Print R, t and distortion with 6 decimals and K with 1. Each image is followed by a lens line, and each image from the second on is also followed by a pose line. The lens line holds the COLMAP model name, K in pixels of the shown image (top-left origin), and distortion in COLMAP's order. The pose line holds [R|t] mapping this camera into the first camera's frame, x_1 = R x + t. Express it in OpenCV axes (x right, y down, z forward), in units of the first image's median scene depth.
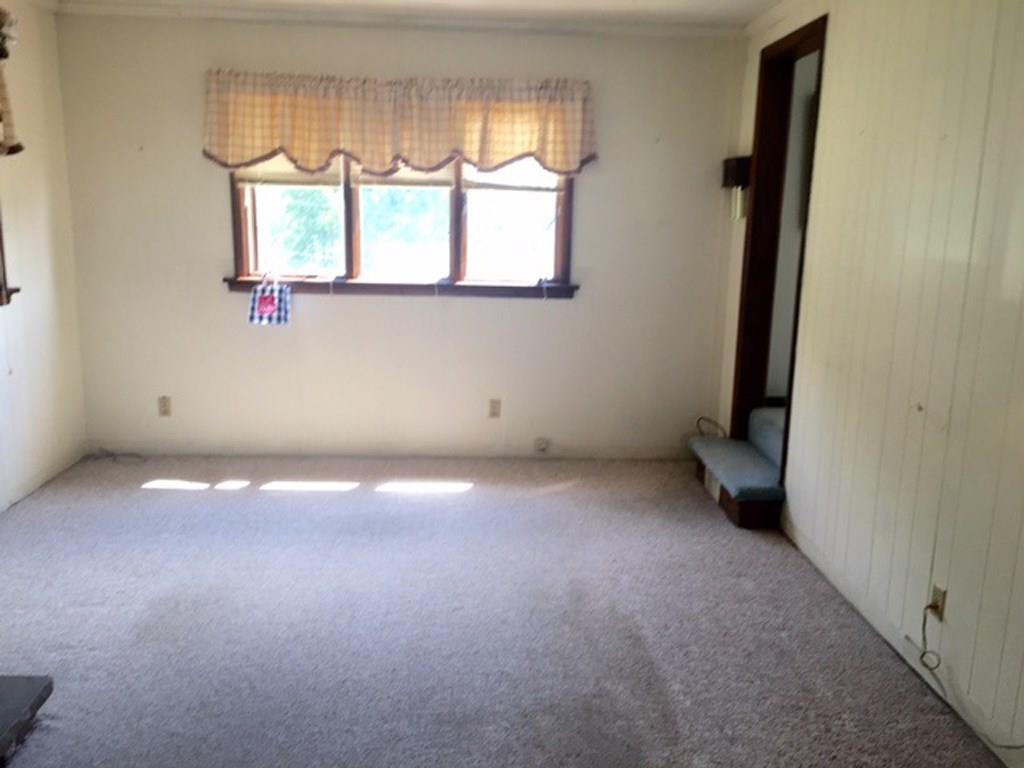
lens RADIAL K [[860.8, 0, 512.2], [0, 860.8, 384.1], [0, 0, 1]] dist [0.048632, -0.065885]
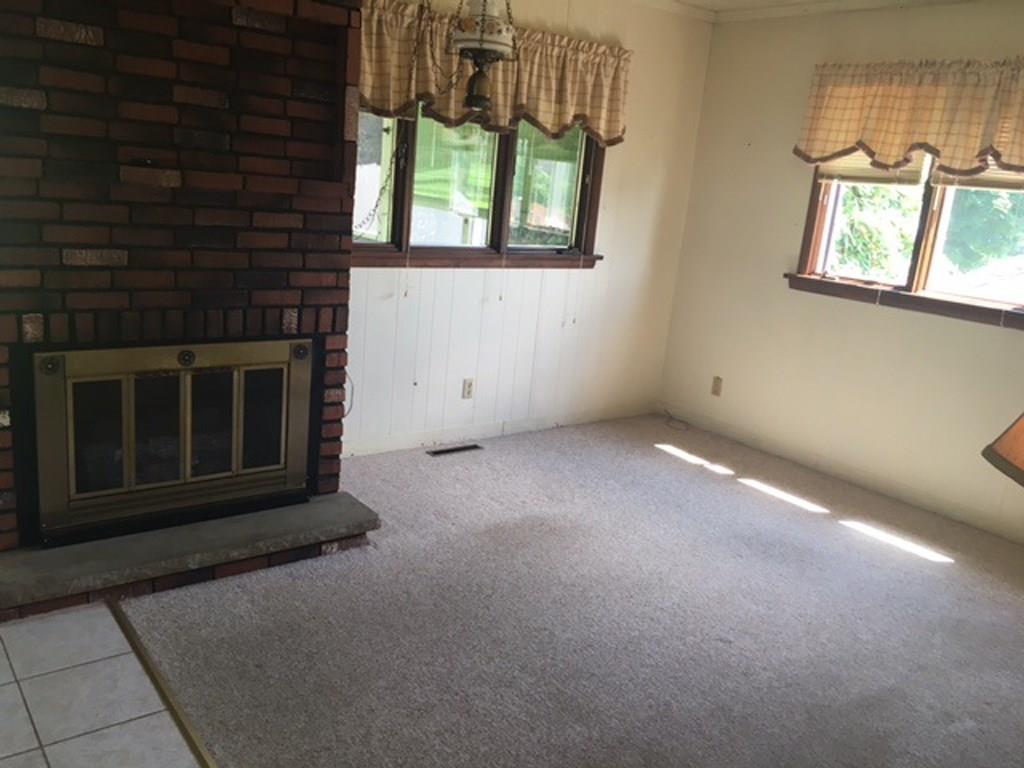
lens RADIAL K [[860.8, 0, 508.2], [0, 860.8, 385.6], [0, 0, 1]] dist [0.048632, -0.065885]
pose [[0.569161, 0.221713, -0.791770, 0.316727], [-0.238115, 0.966140, 0.099372, -0.021154], [0.786992, 0.131974, 0.602682, 0.171205]]
